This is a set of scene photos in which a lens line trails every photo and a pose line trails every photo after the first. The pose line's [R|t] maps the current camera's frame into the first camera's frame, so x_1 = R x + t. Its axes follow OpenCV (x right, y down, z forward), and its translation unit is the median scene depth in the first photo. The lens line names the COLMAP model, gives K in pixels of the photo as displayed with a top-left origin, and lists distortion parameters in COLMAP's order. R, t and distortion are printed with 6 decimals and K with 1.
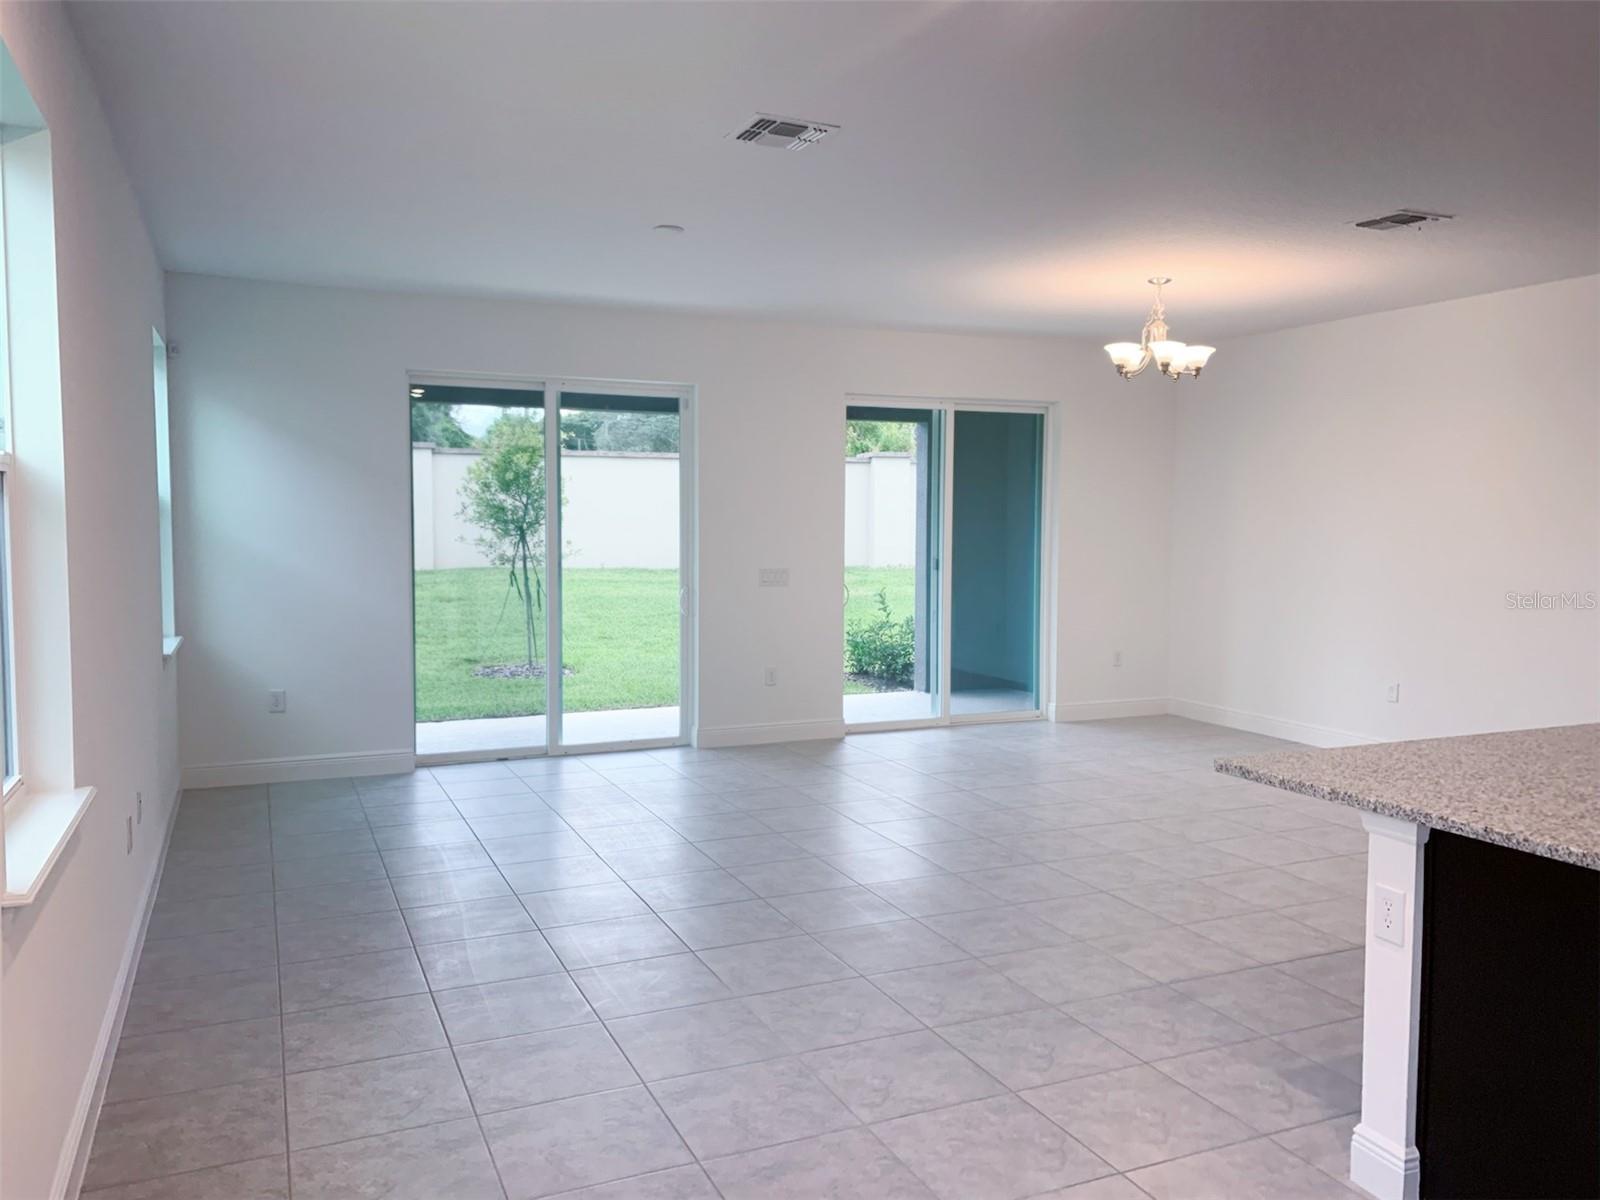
lens RADIAL K [[1225.7, 0, 798.8], [0, 1225.7, 599.0], [0, 0, 1]] dist [0.005665, -0.000489]
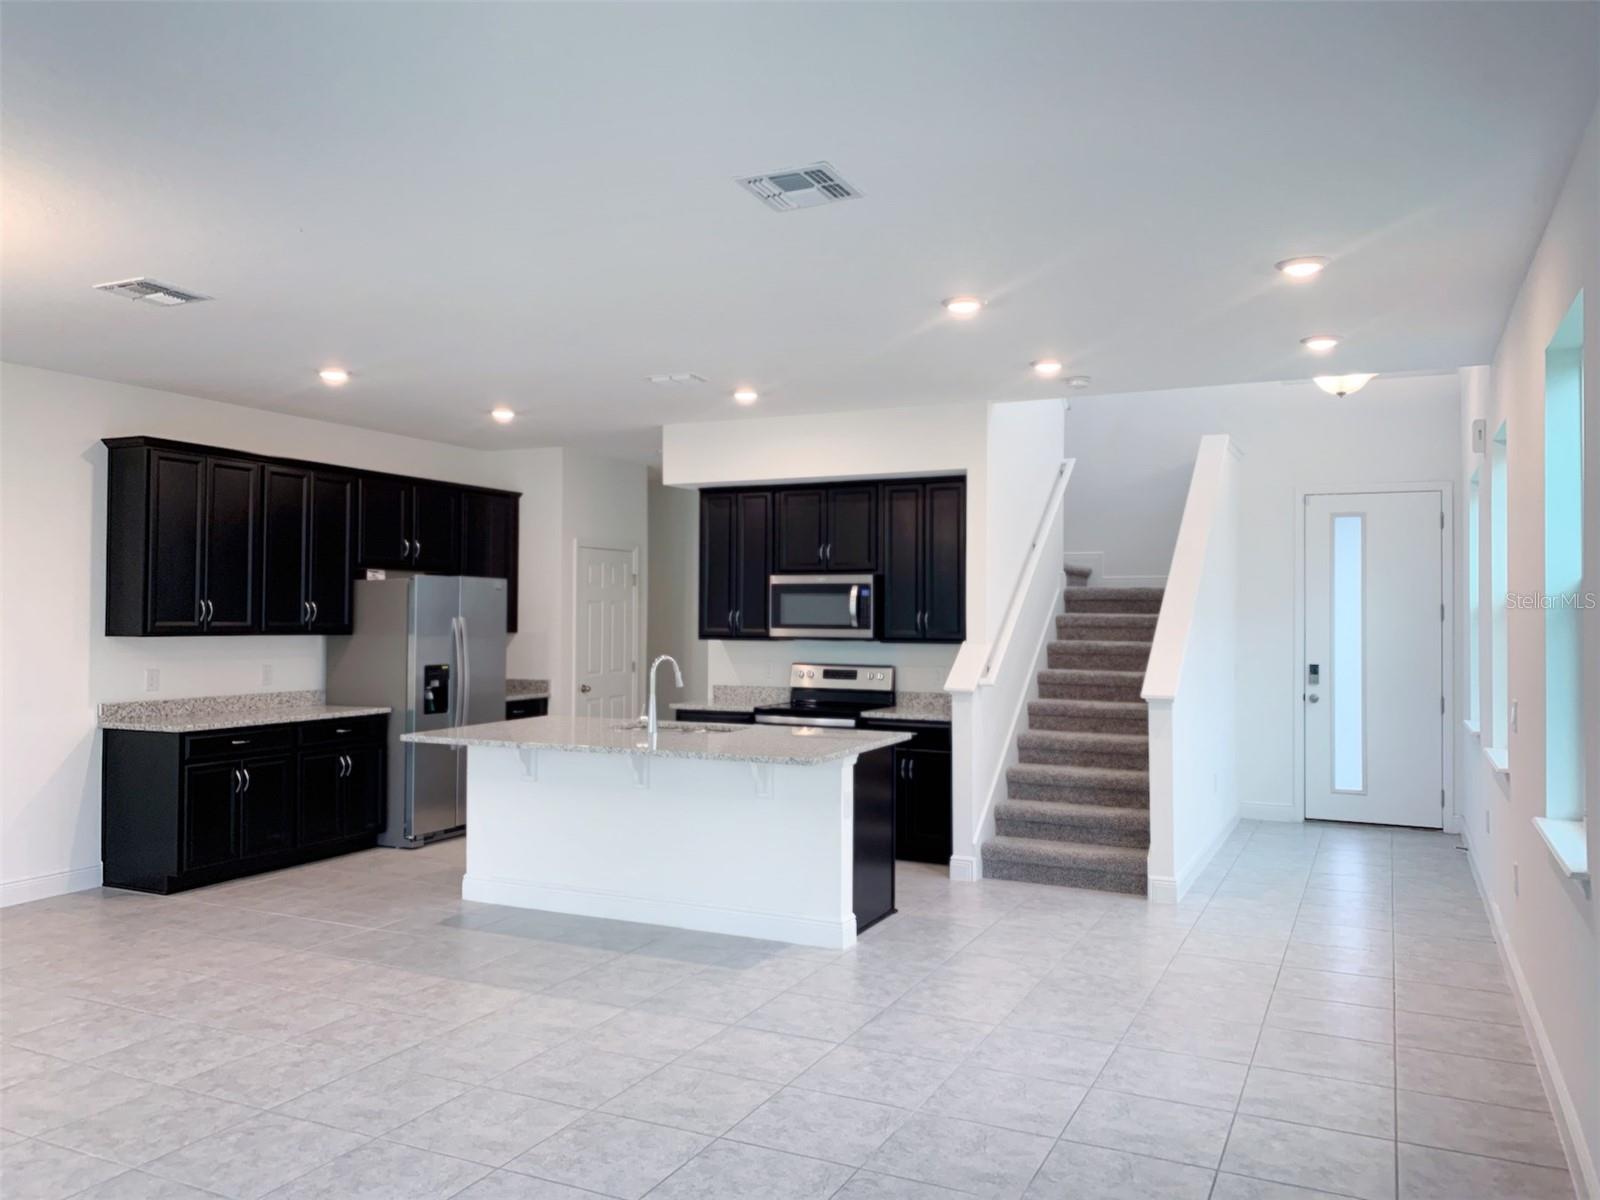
lens RADIAL K [[1225.7, 0, 799.0], [0, 1225.7, 598.7], [0, 0, 1]] dist [0.005665, -0.000489]
pose [[-0.645157, -0.000920, 0.764049, -0.743503], [0.043843, 0.998307, 0.038223, -0.122242], [-0.762791, 0.058158, -0.644025, 1.699841]]
